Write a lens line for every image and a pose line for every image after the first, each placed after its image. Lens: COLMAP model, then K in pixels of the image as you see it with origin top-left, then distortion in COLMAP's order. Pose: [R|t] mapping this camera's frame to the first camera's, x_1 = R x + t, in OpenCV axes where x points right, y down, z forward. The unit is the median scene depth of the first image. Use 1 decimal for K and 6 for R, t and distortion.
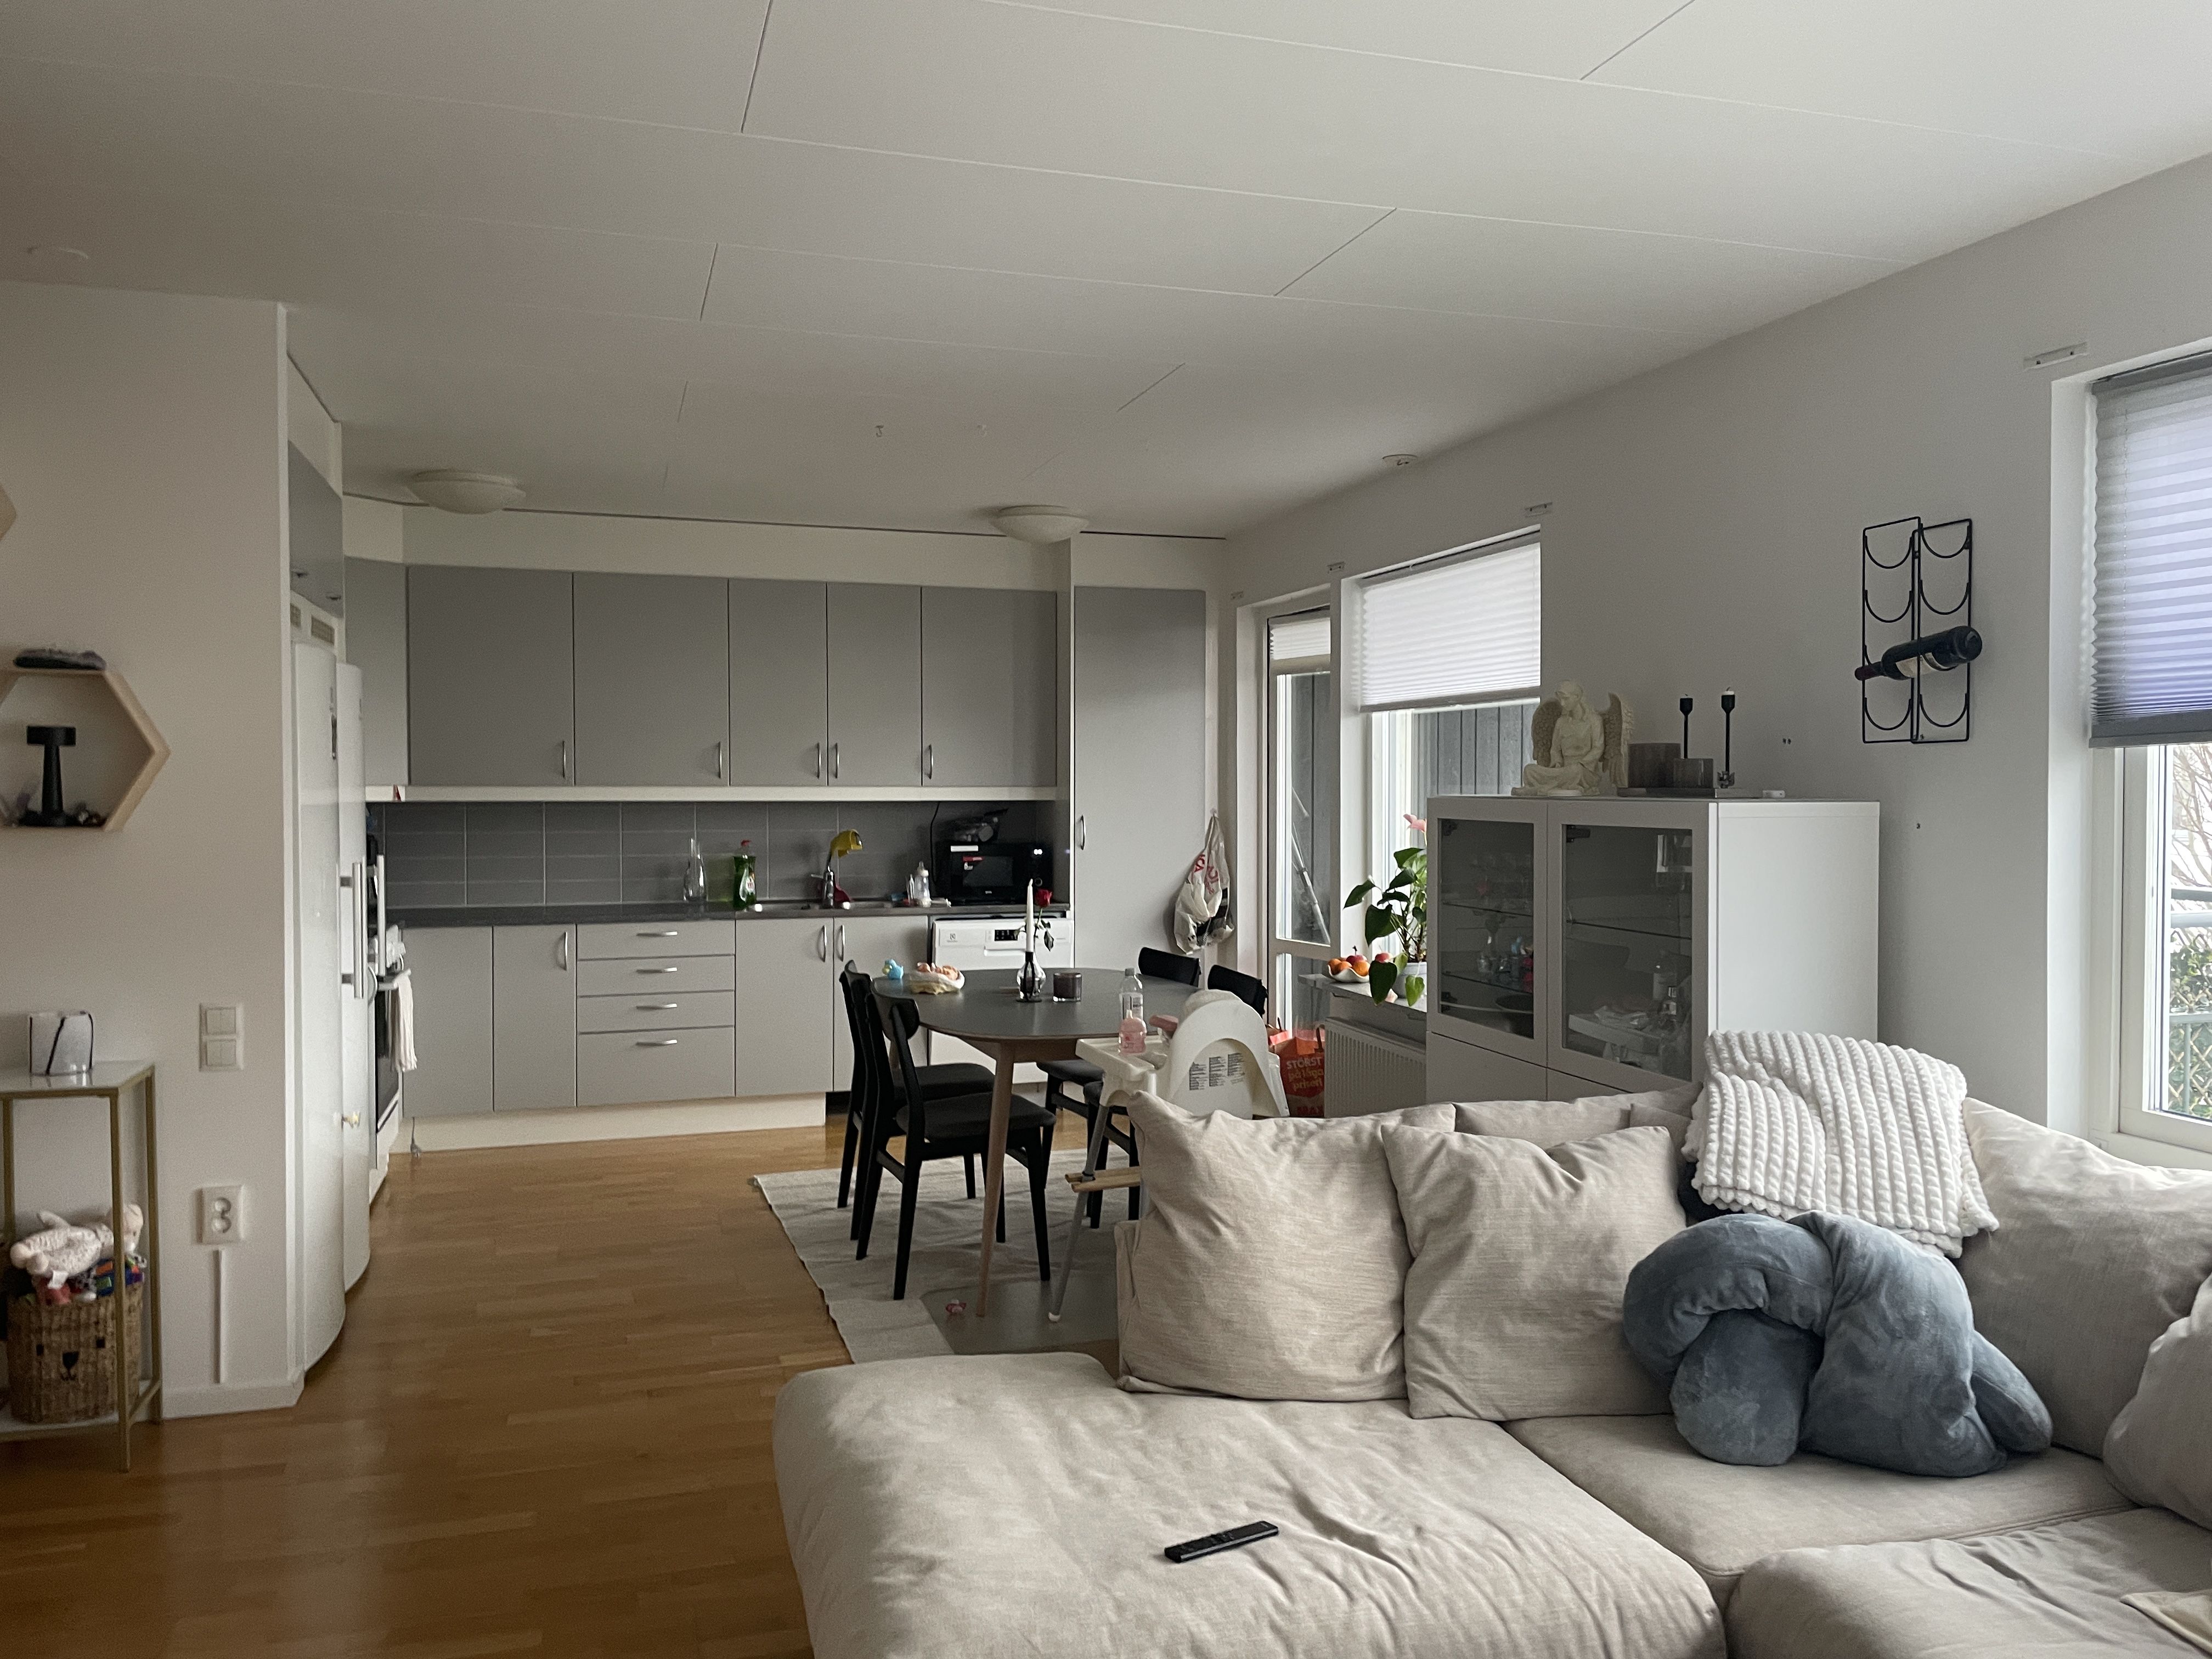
lens RADIAL K [[1678.6, 0, 1124.5], [0, 1678.6, 813.7], [0, 0, 1]] dist [0.083891, -0.109071]
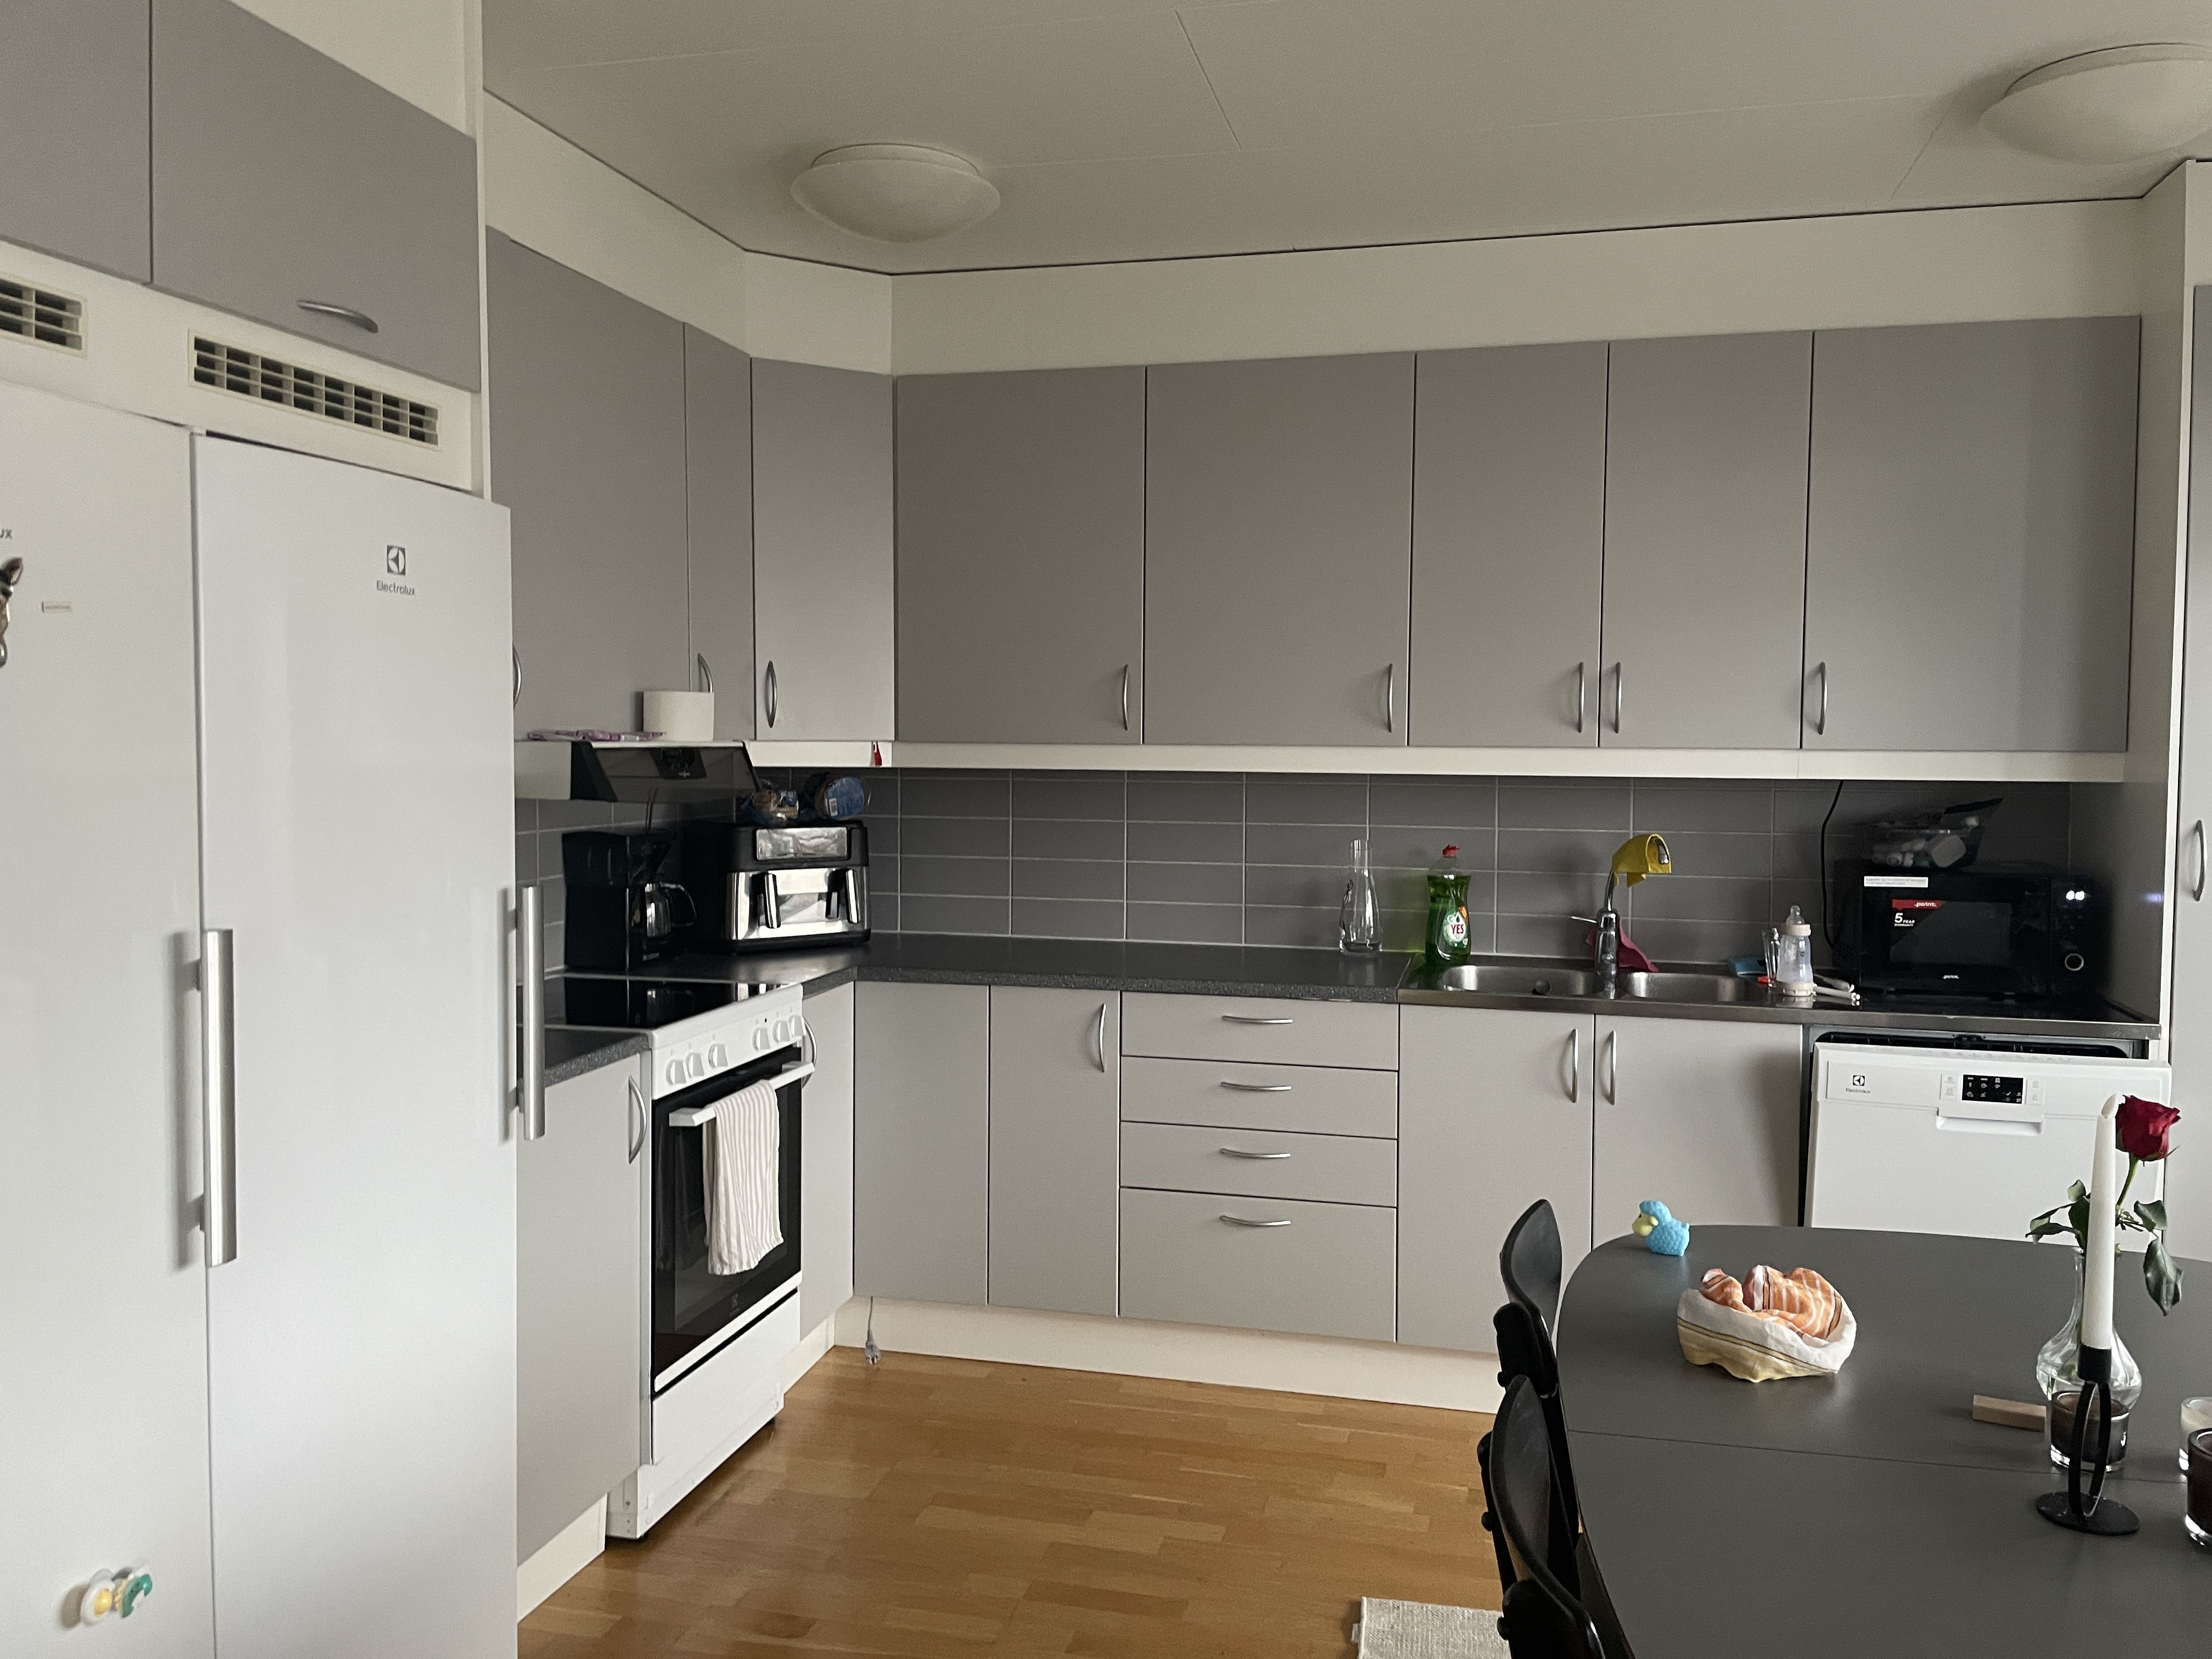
lens RADIAL K [[1678.6, 0, 1110.9], [0, 1678.6, 814.5], [0, 0, 1]] dist [0.083891, -0.109071]
pose [[0.855473, 0.029174, -0.517025, -0.076447], [-0.016398, 0.999437, 0.029262, -0.017557], [0.517588, -0.016555, 0.855470, 0.972264]]
